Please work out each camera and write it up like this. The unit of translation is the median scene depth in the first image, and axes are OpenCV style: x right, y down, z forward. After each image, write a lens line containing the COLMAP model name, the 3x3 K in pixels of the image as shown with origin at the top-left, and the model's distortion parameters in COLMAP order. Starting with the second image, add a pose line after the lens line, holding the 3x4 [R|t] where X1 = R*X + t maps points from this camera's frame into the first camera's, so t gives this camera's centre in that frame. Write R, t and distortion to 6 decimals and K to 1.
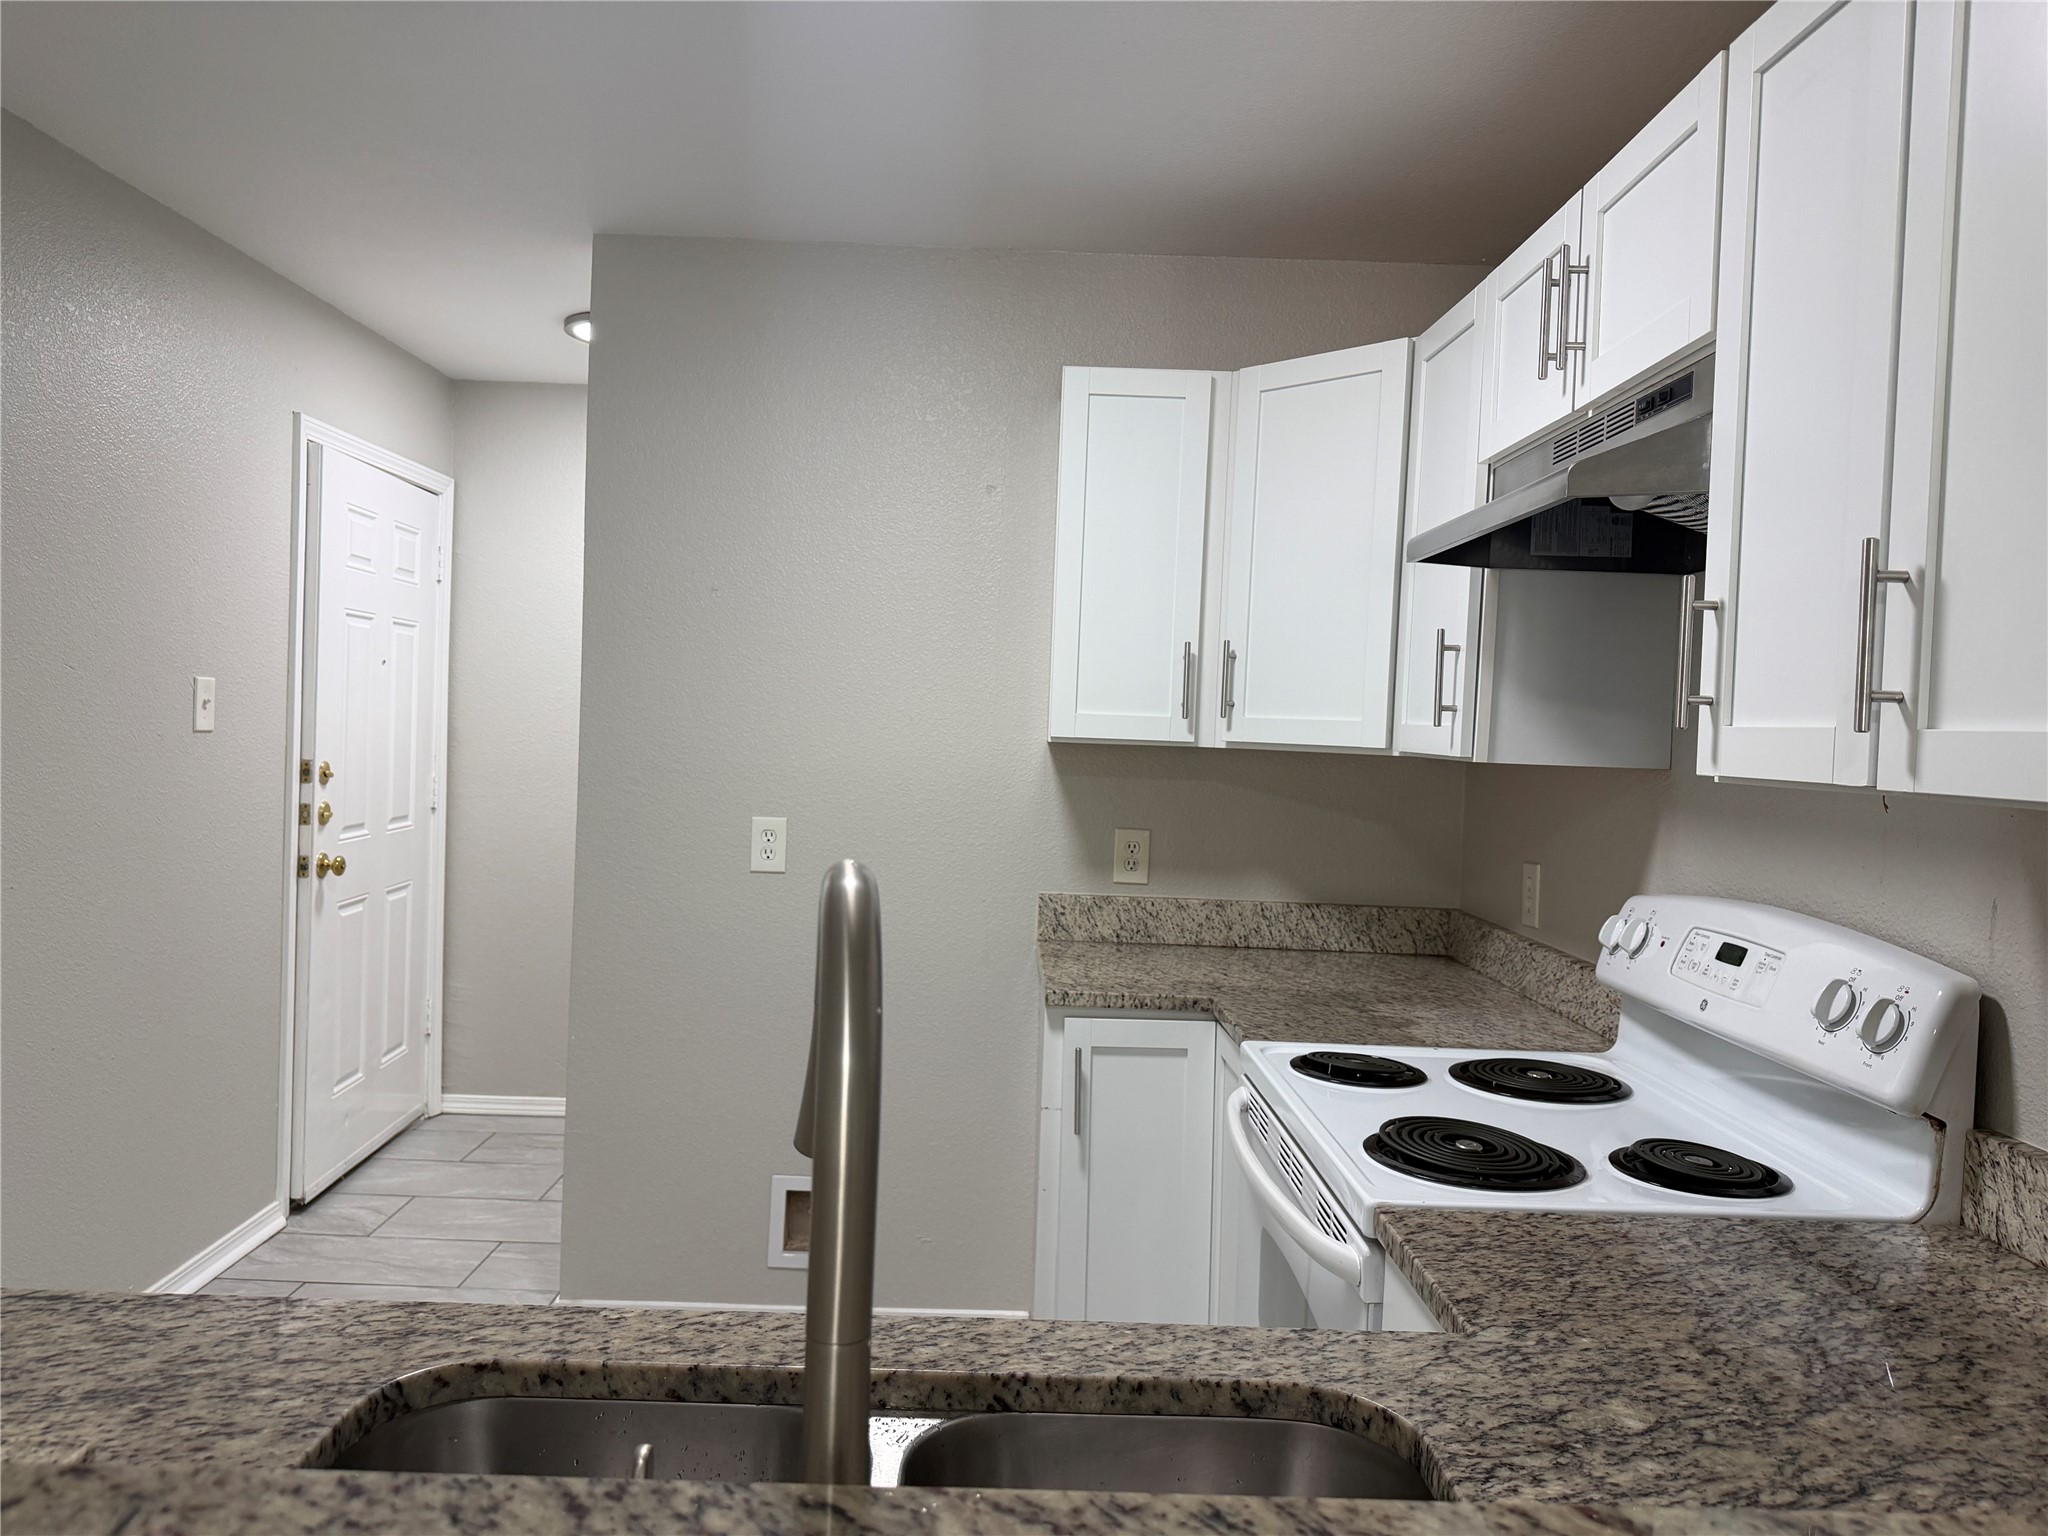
lens RADIAL K [[1449.9, 0, 1021.9], [0, 1449.9, 760.4], [0, 0, 1]] dist [0.043665, -0.042887]
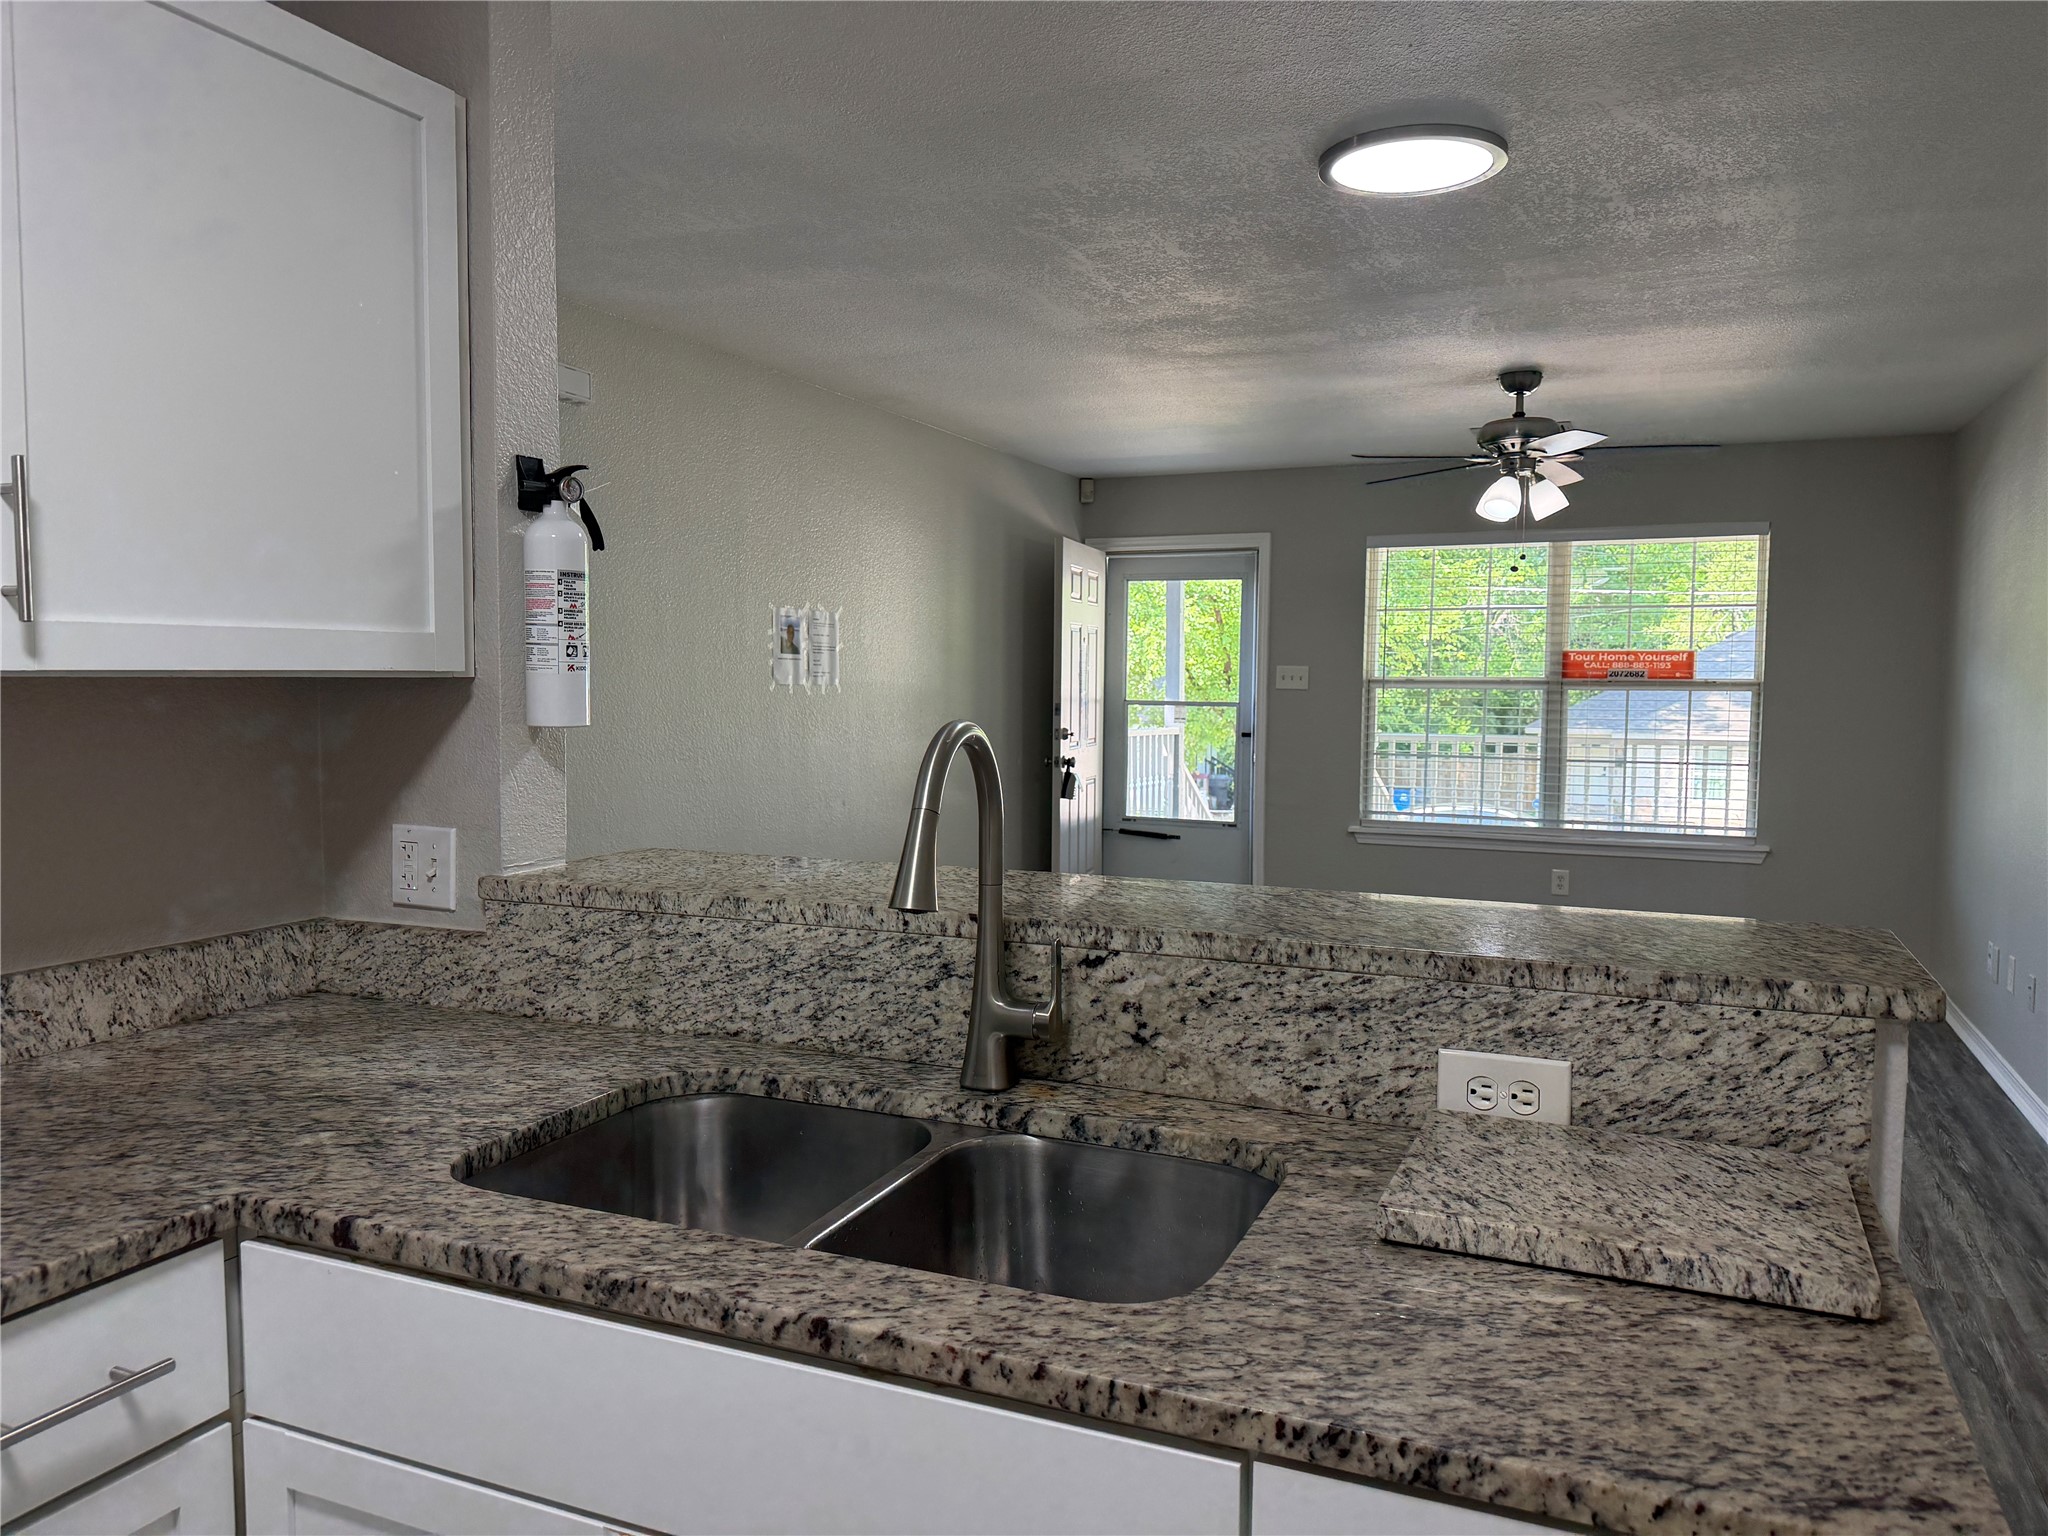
lens RADIAL K [[1449.9, 0, 1024.0], [0, 1449.9, 771.9], [0, 0, 1]] dist [0.043665, -0.042887]
pose [[-0.908346, -0.070042, 0.412312, -0.672576], [-0.027088, 0.993659, 0.109122, -0.051119], [-0.417341, 0.087952, -0.904484, 1.802103]]
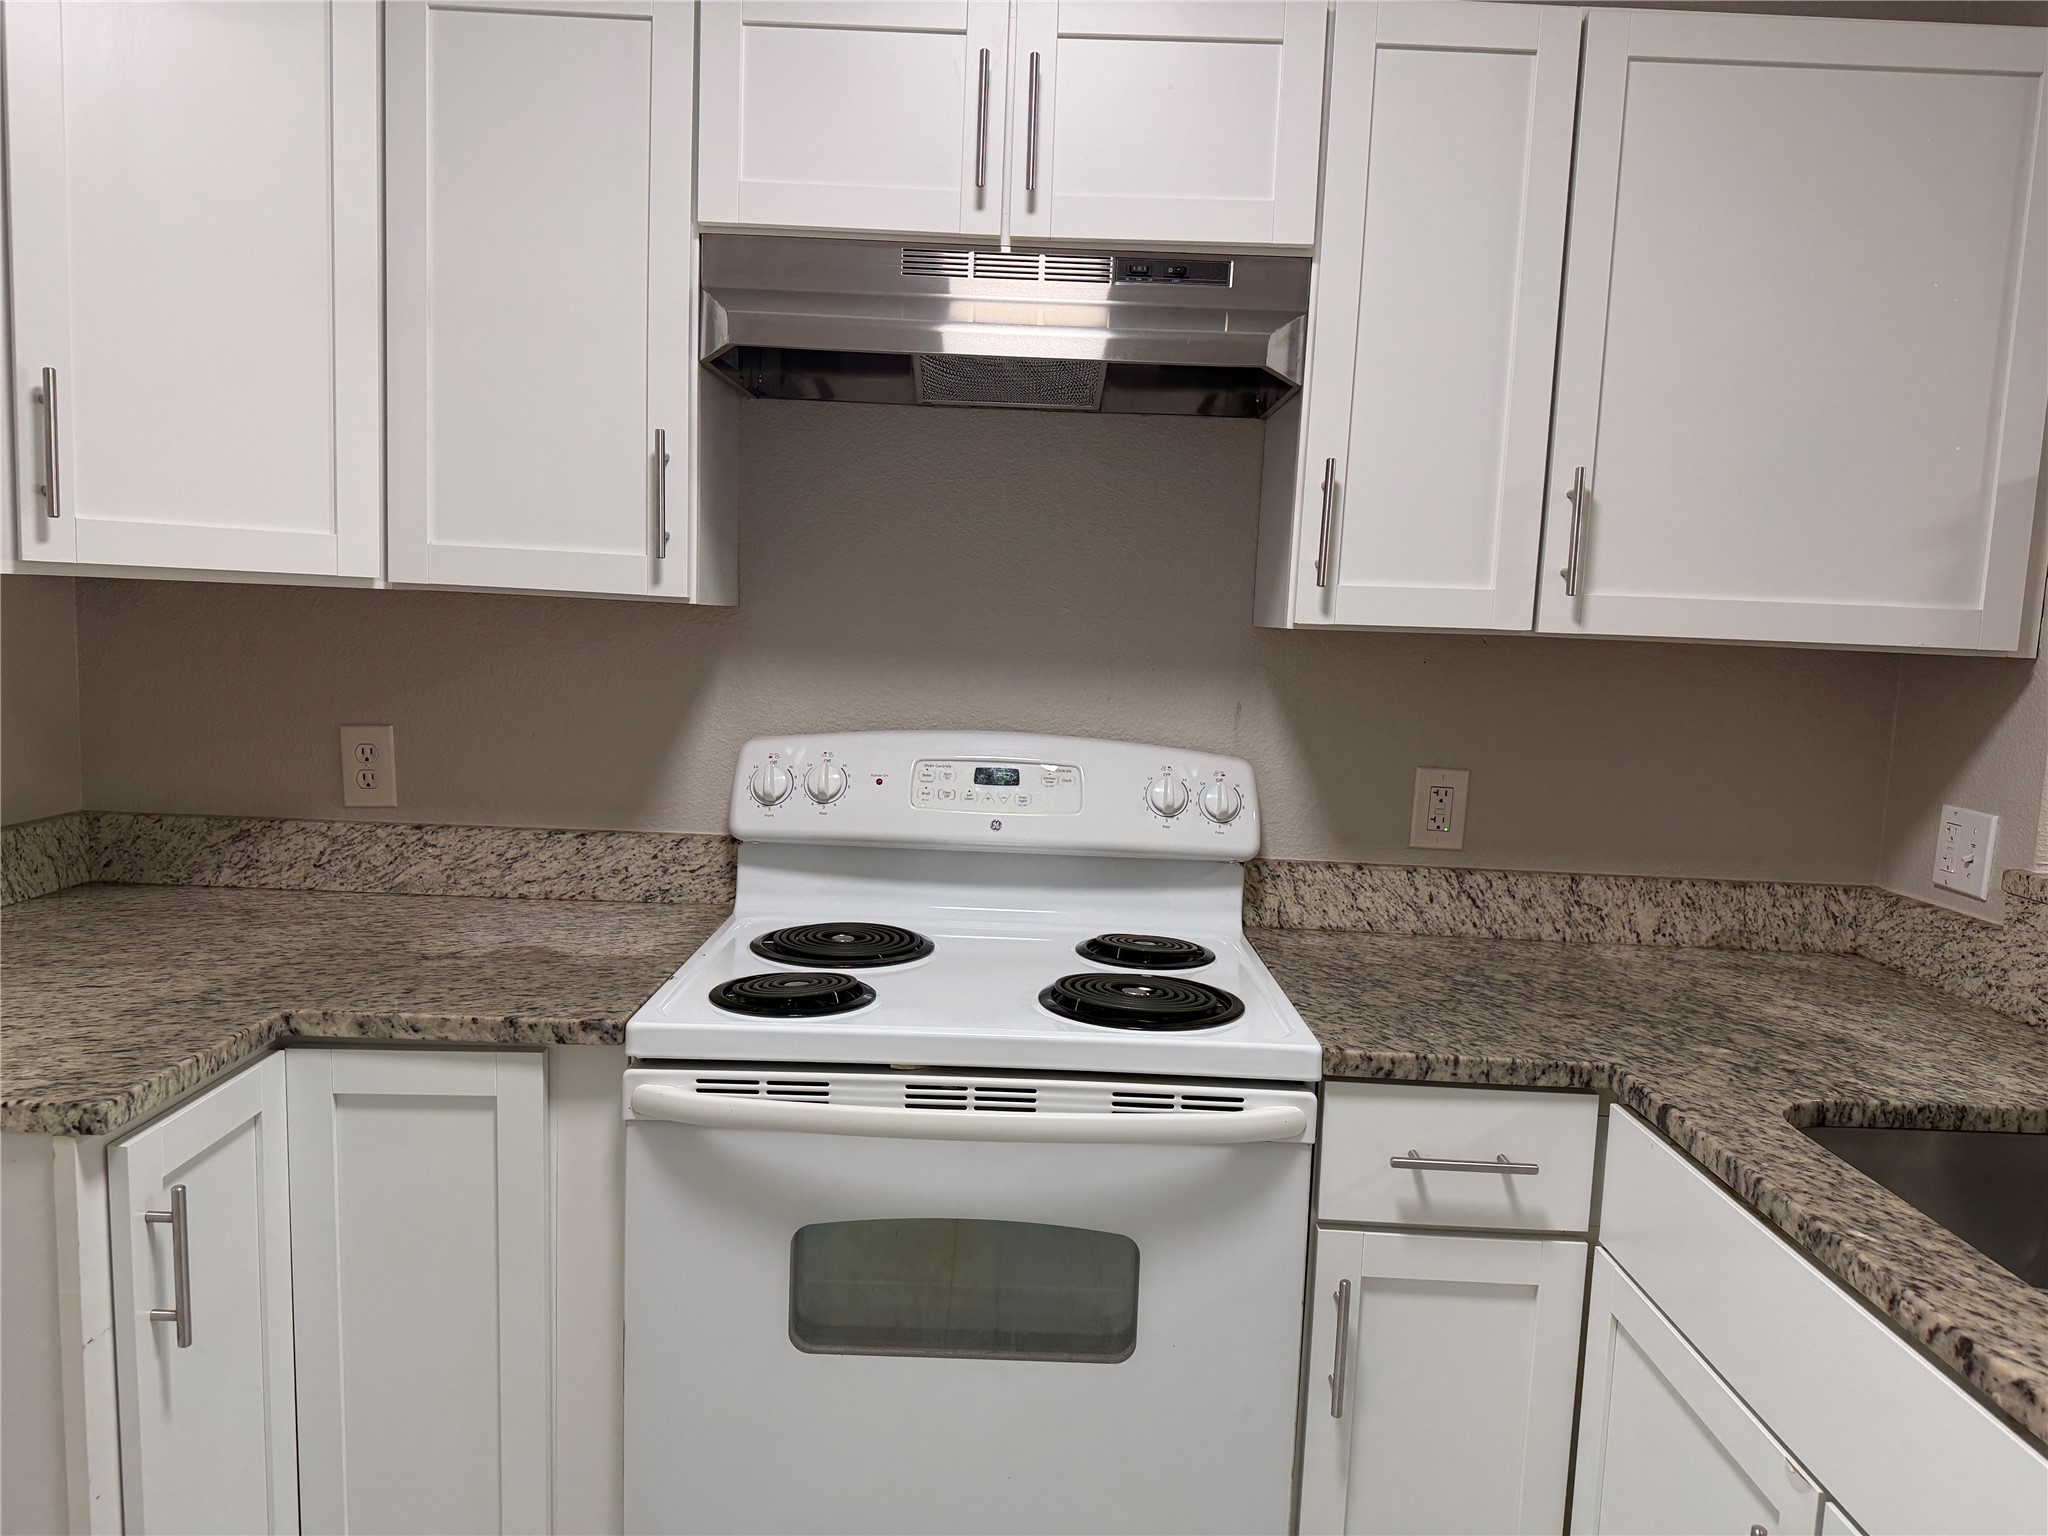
lens RADIAL K [[1449.9, 0, 1029.5], [0, 1449.9, 769.0], [0, 0, 1]] dist [0.043665, -0.042887]
pose [[0.018679, -0.139209, 0.990087, -1.014707], [-0.013689, 0.990131, 0.139474, -0.046707], [-0.999732, -0.016158, 0.016589, 1.593006]]
